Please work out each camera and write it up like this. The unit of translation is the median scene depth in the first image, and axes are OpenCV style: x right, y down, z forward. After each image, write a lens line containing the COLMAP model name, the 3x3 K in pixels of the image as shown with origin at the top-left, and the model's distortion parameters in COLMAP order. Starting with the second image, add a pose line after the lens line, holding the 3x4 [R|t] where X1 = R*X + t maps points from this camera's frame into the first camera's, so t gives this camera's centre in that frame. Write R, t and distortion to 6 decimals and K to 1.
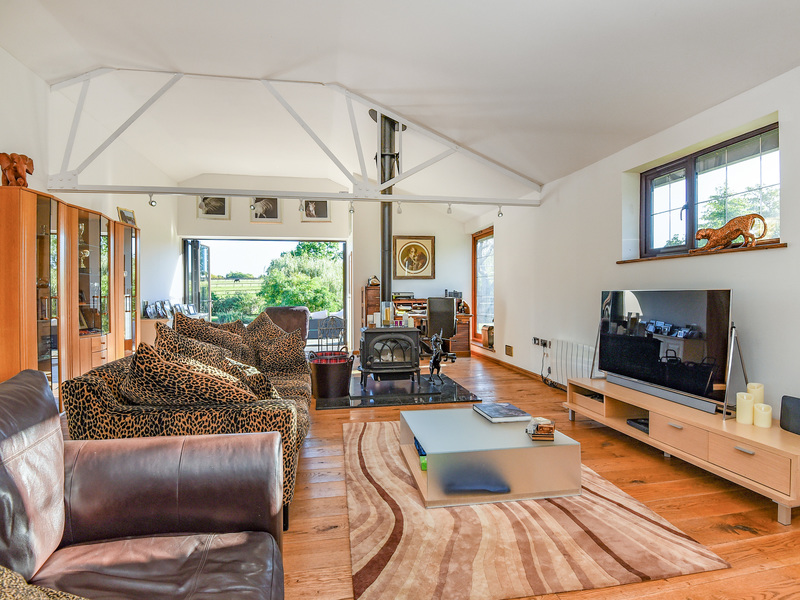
lens RADIAL K [[422.5, 0, 400.7], [0, 422.5, 293.0], [0, 0, 1]] dist [0.004384, -0.035473]
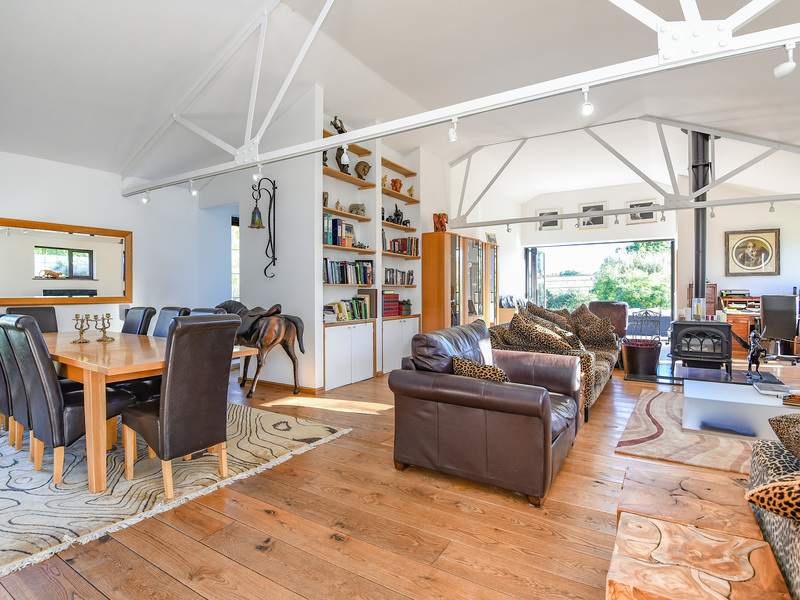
lens RADIAL K [[422.5, 0, 400.7], [0, 422.5, 293.0], [0, 0, 1]] dist [0.004384, -0.035473]
pose [[0.730006, 0.006848, -0.683407, 0.142849], [-0.001937, 0.999967, 0.007951, -0.000293], [0.683438, -0.004480, 0.729995, -0.325773]]
